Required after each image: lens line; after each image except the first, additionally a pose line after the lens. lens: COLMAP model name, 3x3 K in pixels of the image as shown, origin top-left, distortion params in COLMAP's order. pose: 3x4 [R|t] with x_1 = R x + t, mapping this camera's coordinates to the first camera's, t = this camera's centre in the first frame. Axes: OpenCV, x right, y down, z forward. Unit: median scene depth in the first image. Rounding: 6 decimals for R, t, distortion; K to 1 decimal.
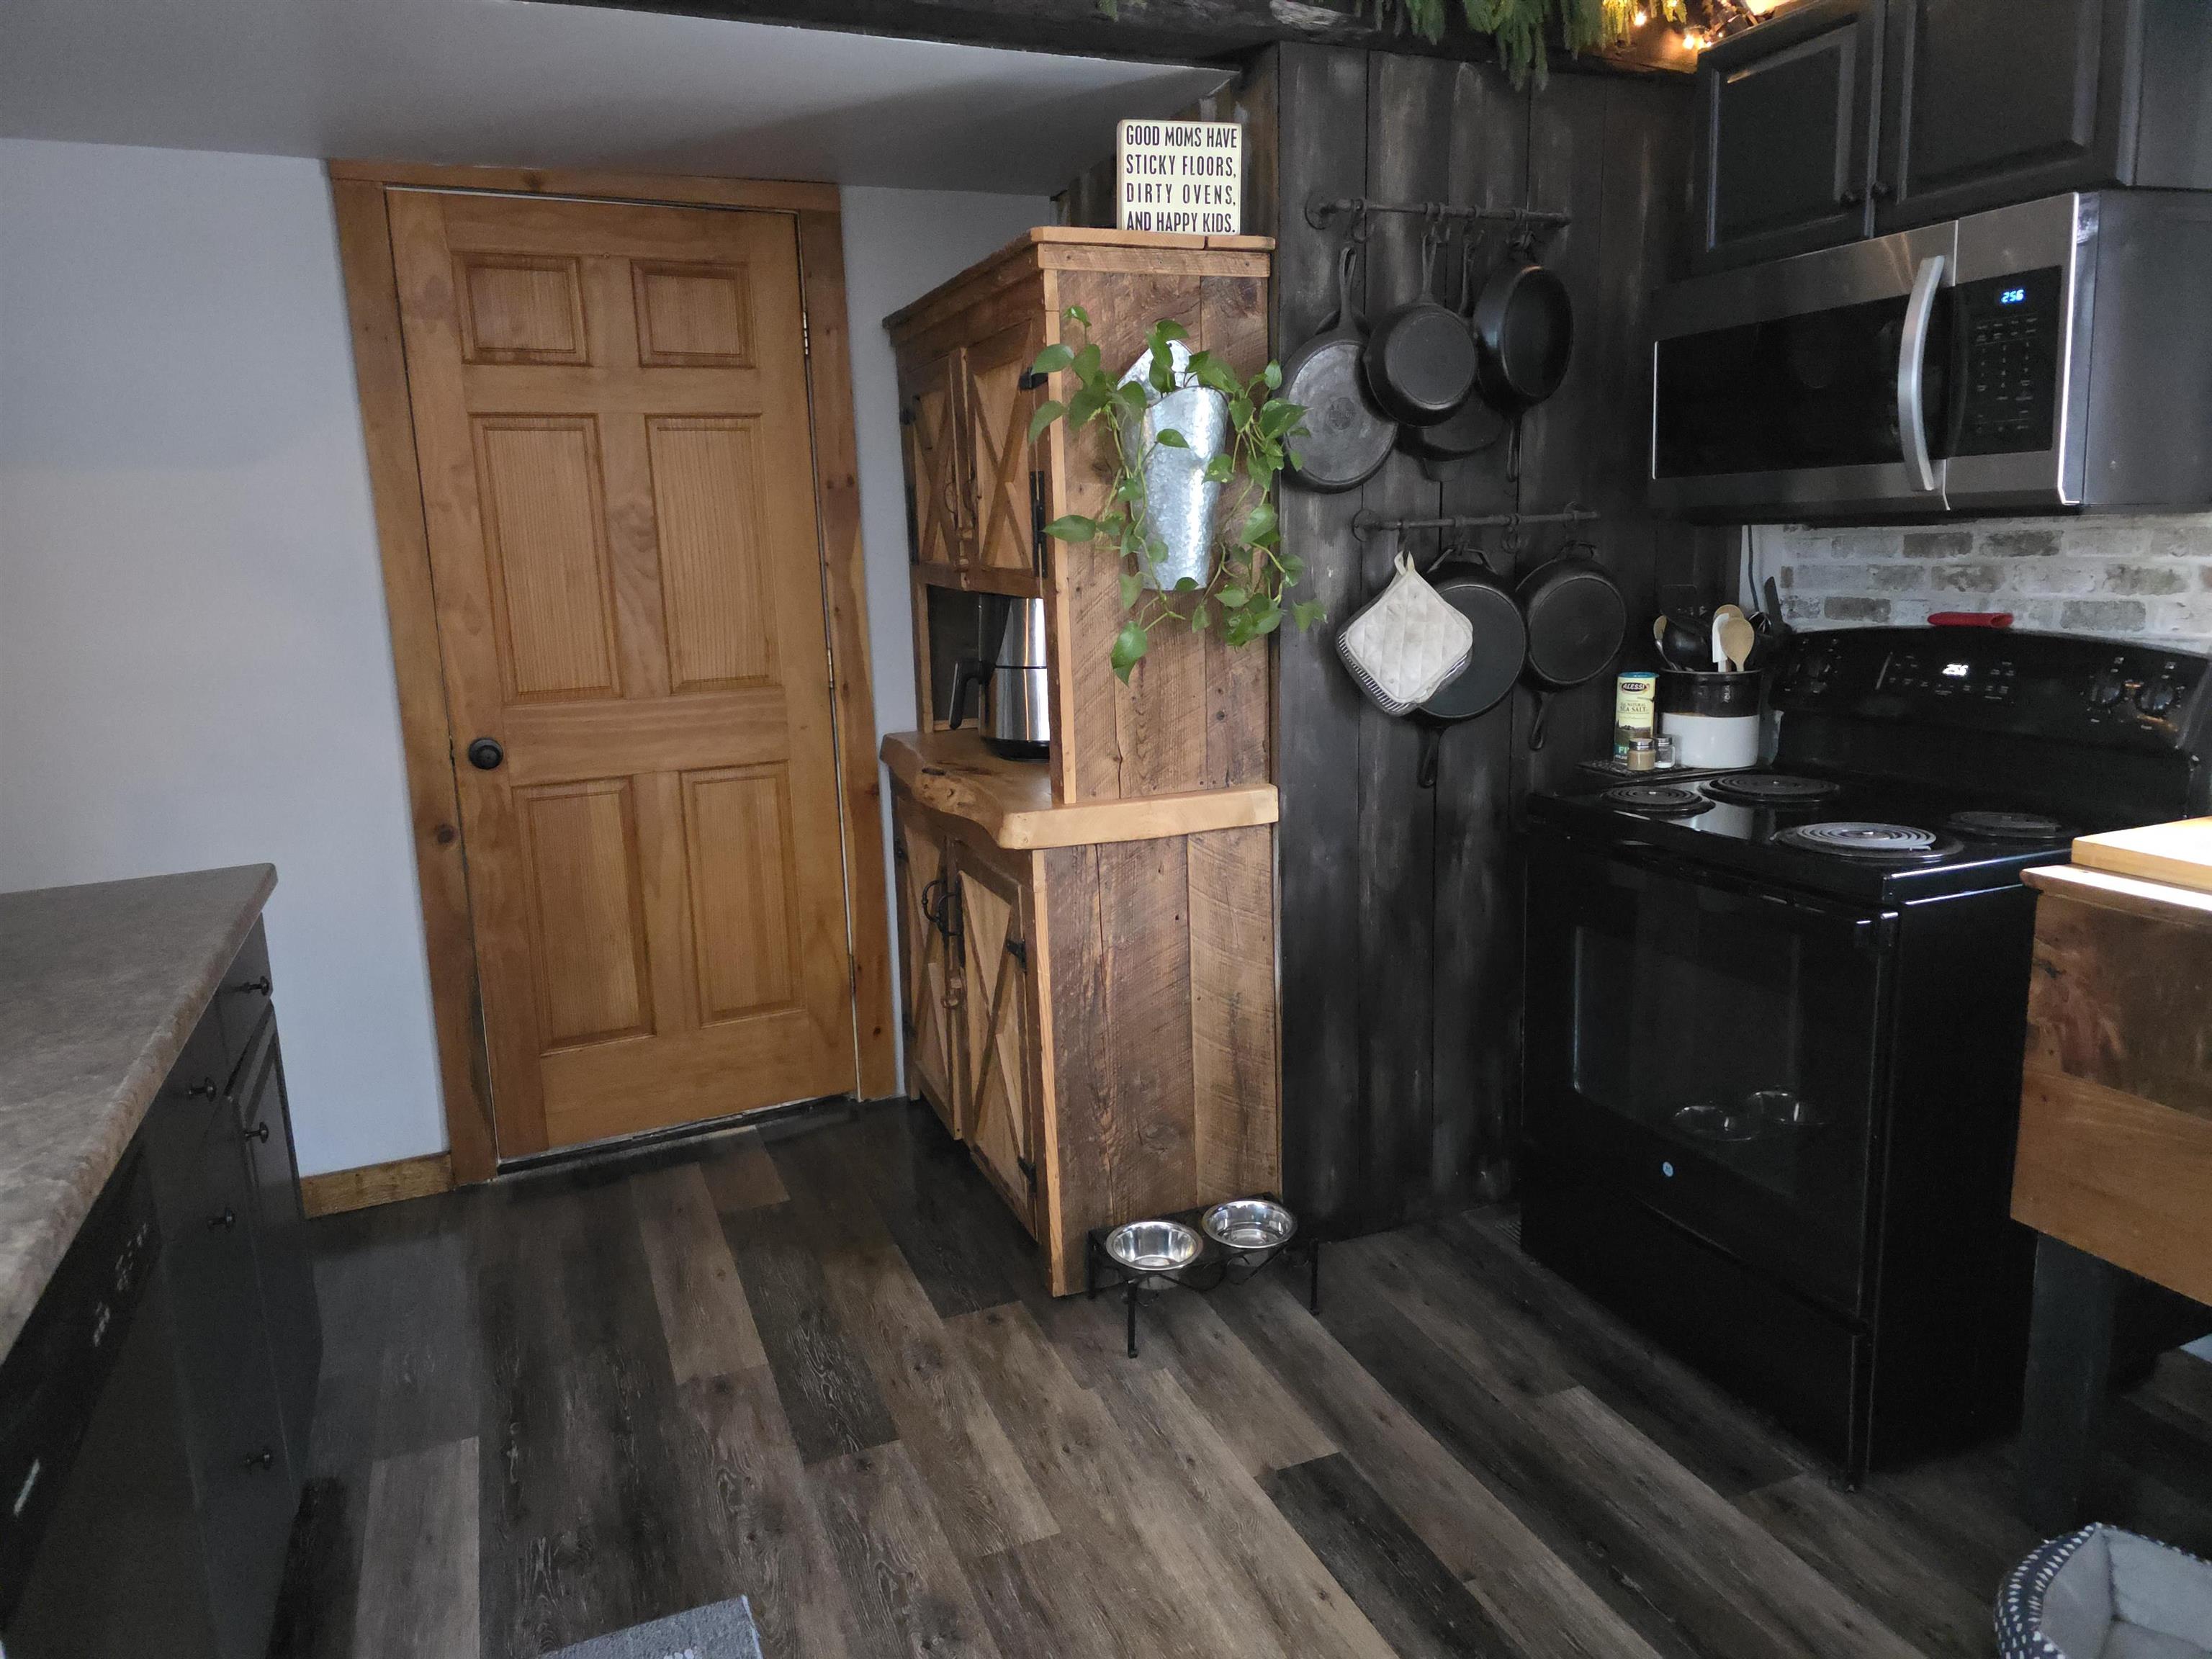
lens RADIAL K [[1486.3, 0, 1109.3], [0, 1486.3, 816.2], [0, 0, 1]] dist [0.059042, -0.056768]
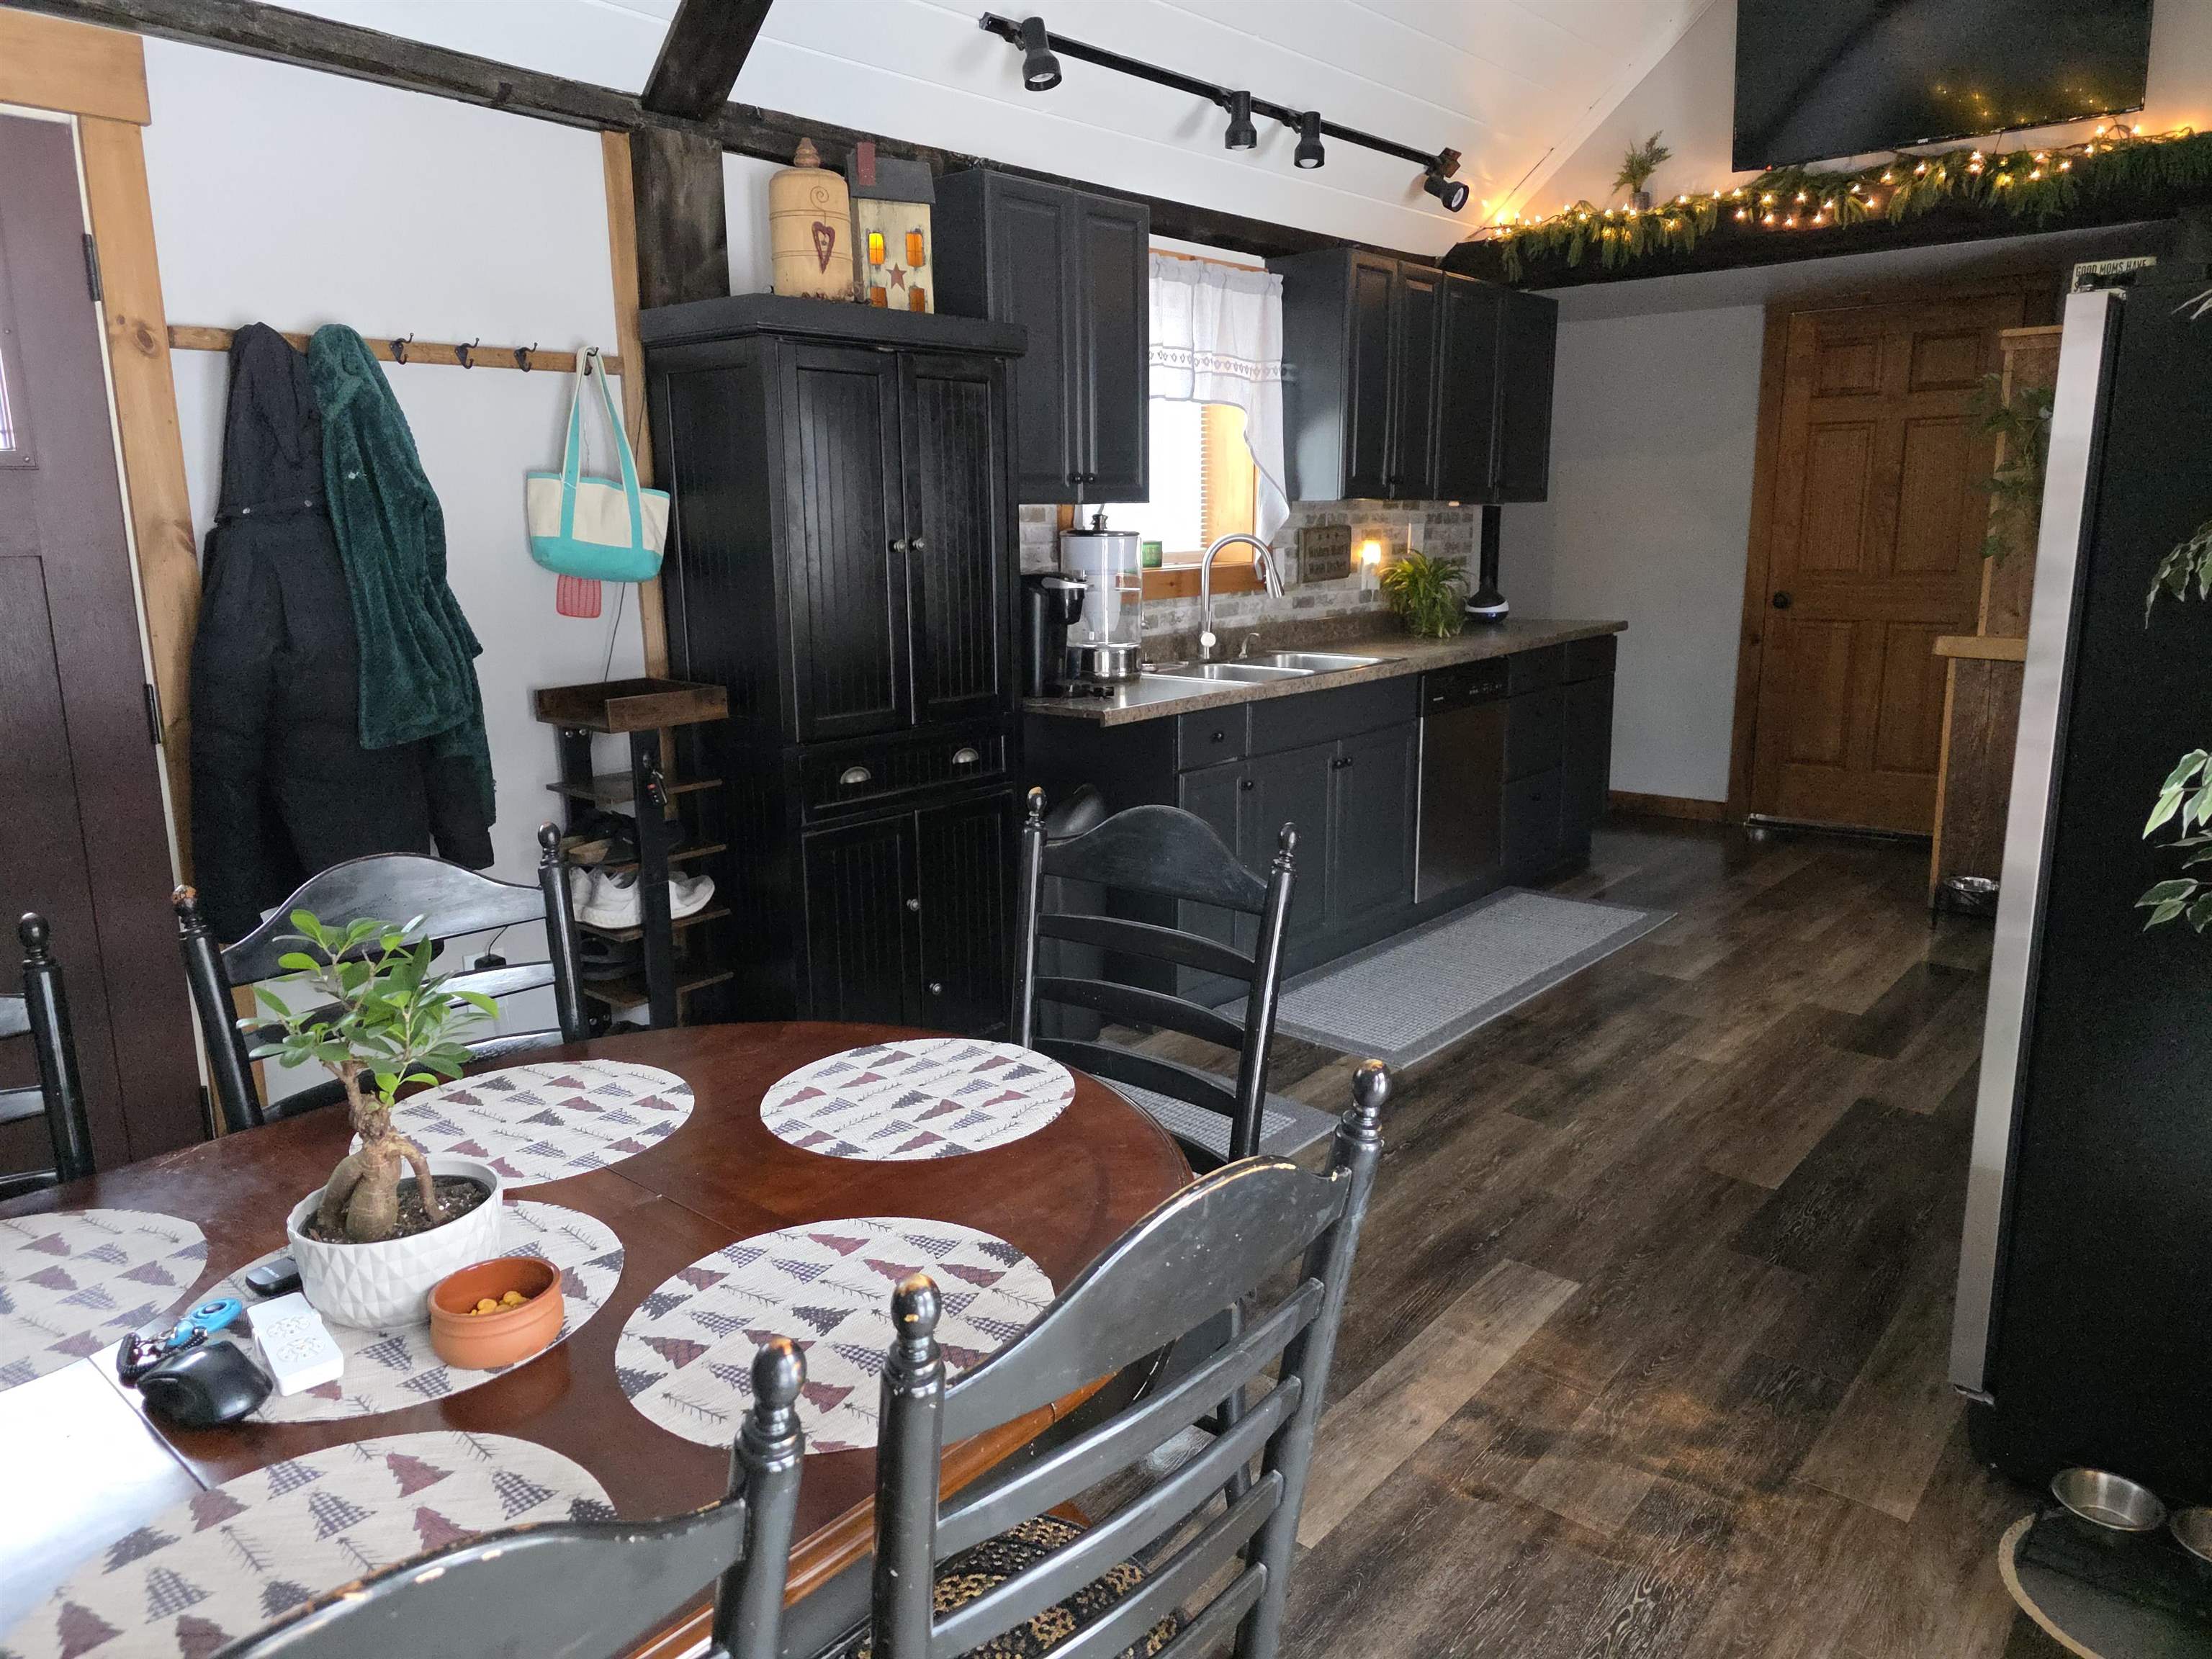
lens RADIAL K [[1486.3, 0, 1109.3], [0, 1486.3, 816.2], [0, 0, 1]] dist [0.059042, -0.056768]
pose [[0.448954, 0.201677, -0.870498, 1.153862], [-0.165976, 0.976065, 0.140533, 0.125352], [0.878005, 0.081389, 0.471682, -0.805948]]
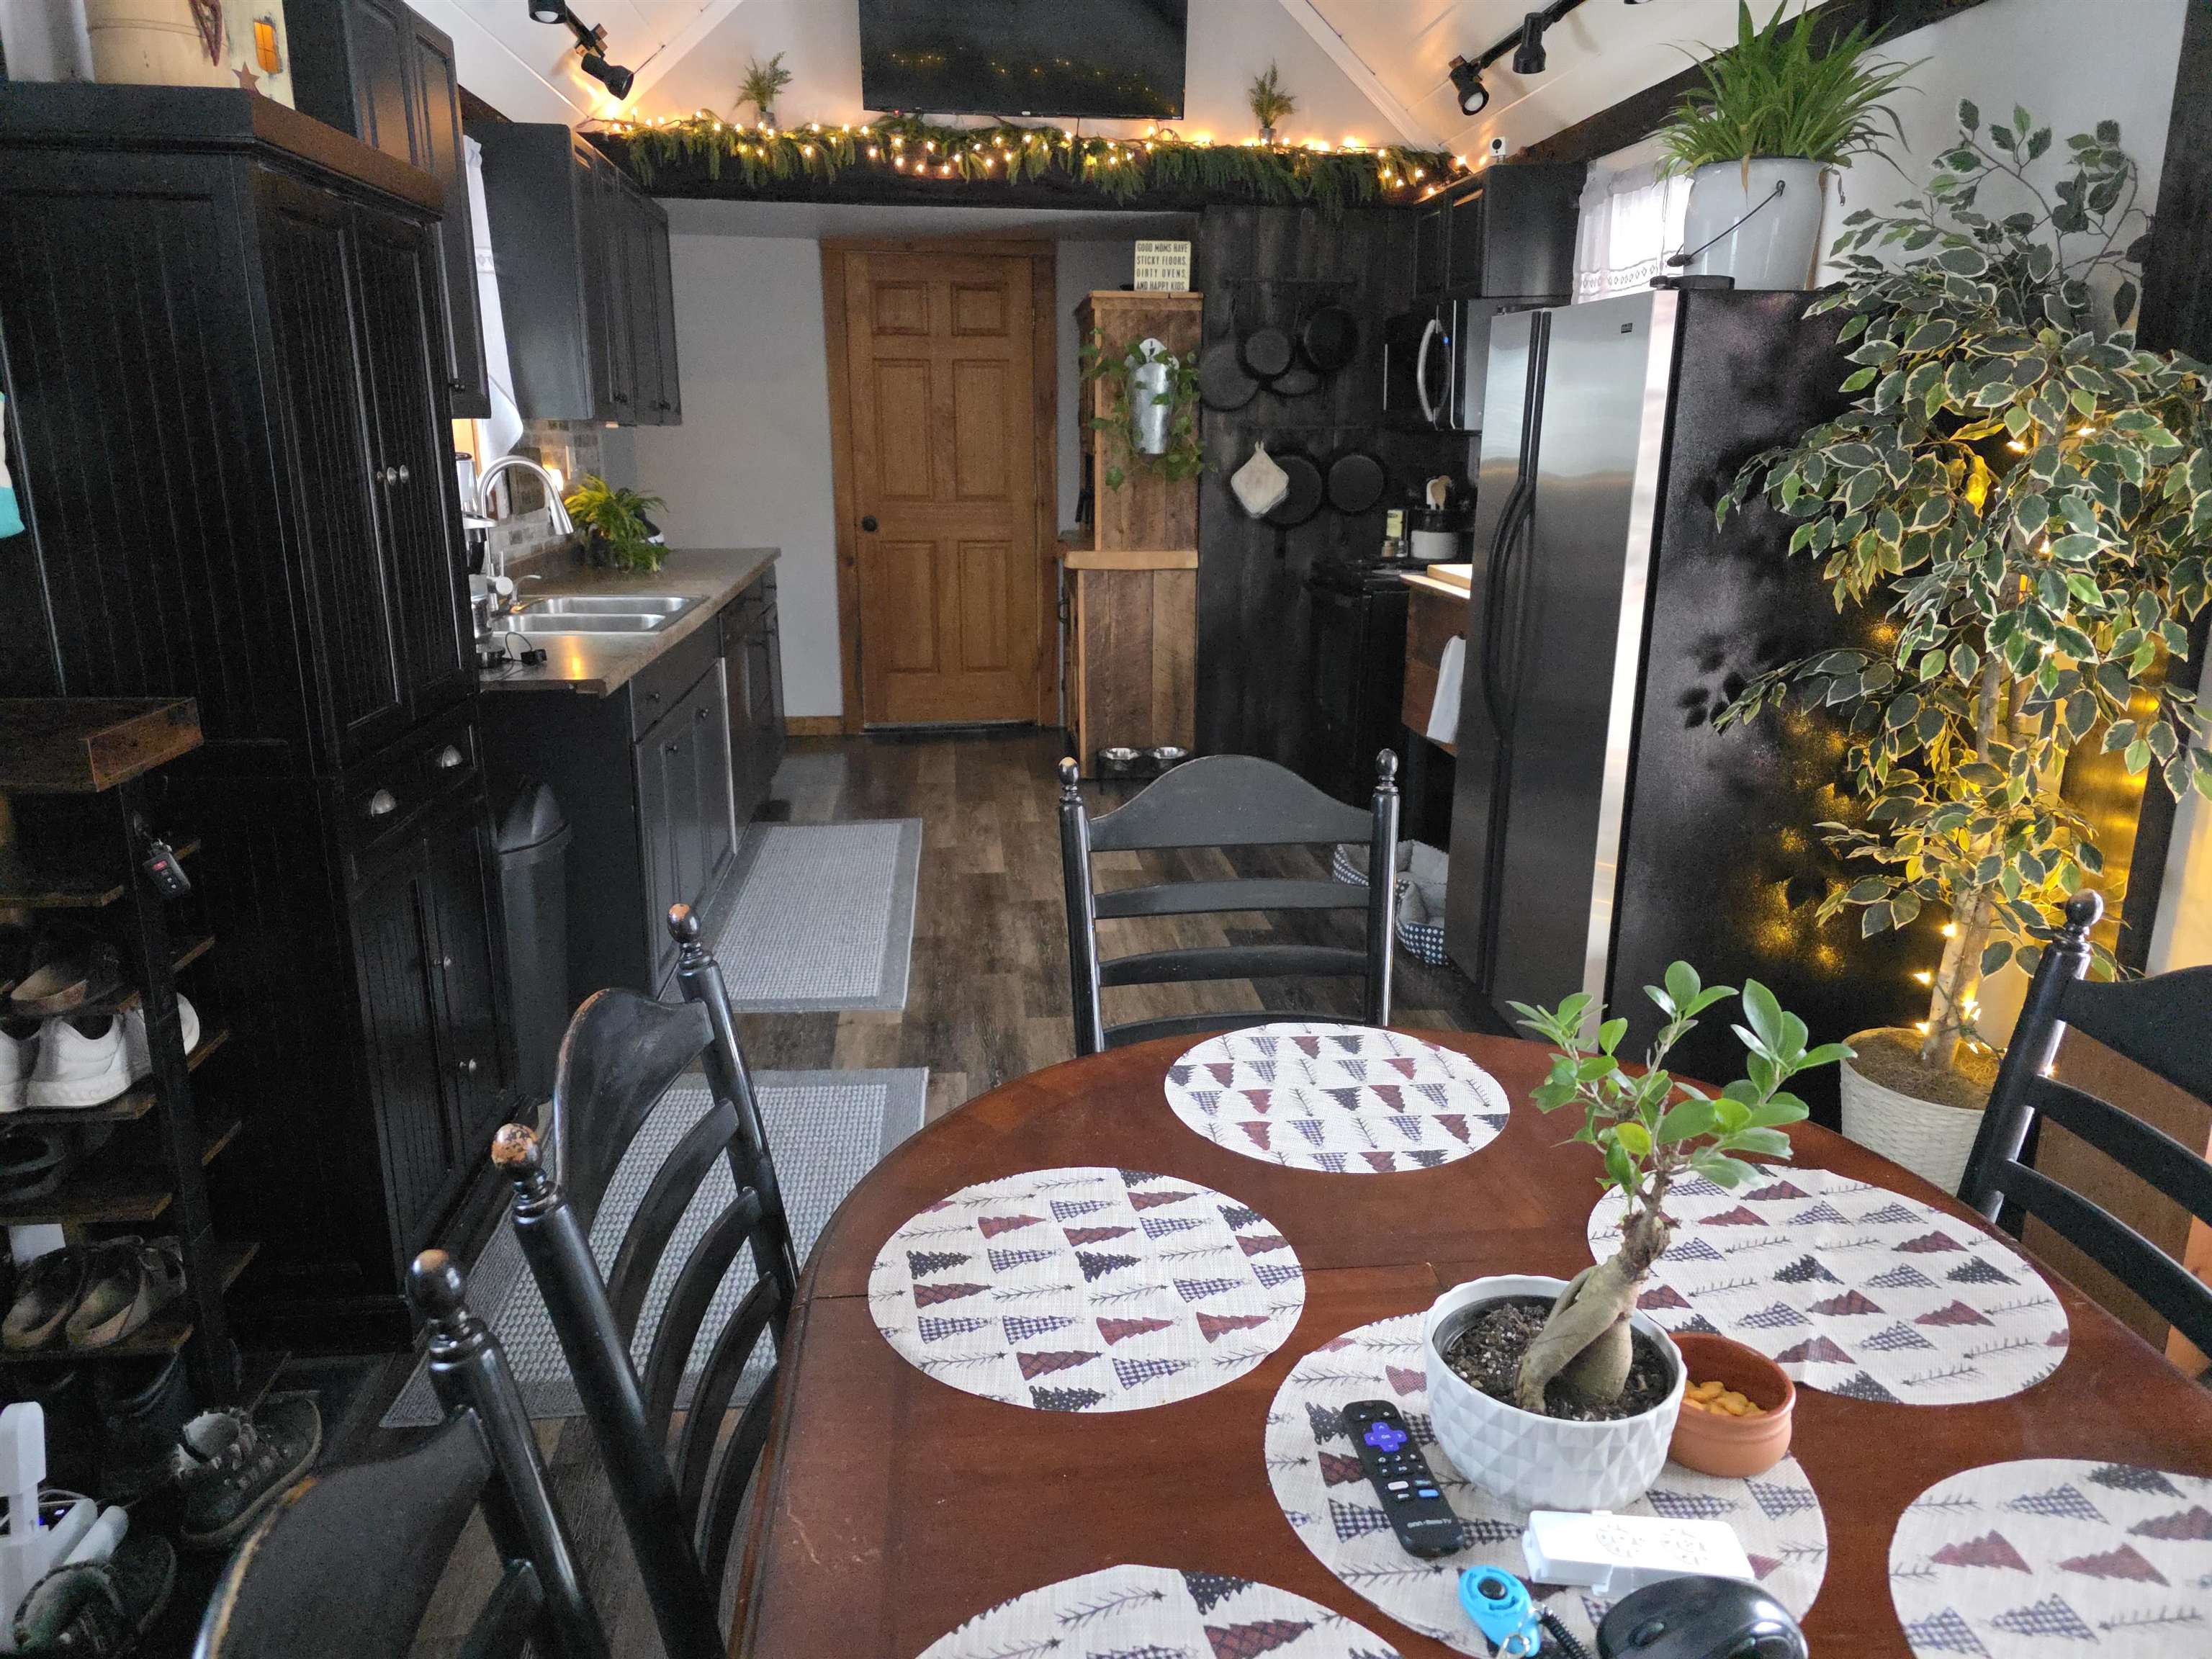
lens RADIAL K [[1473.3, 0, 1124.3], [0, 1473.3, 837.2], [0, 0, 1]] dist [0.058345, -0.049103]
pose [[0.960275, 0.108277, -0.257192, 0.627068], [-0.085512, 0.991492, 0.098138, 0.197832], [0.265630, -0.072246, 0.961364, -1.153519]]
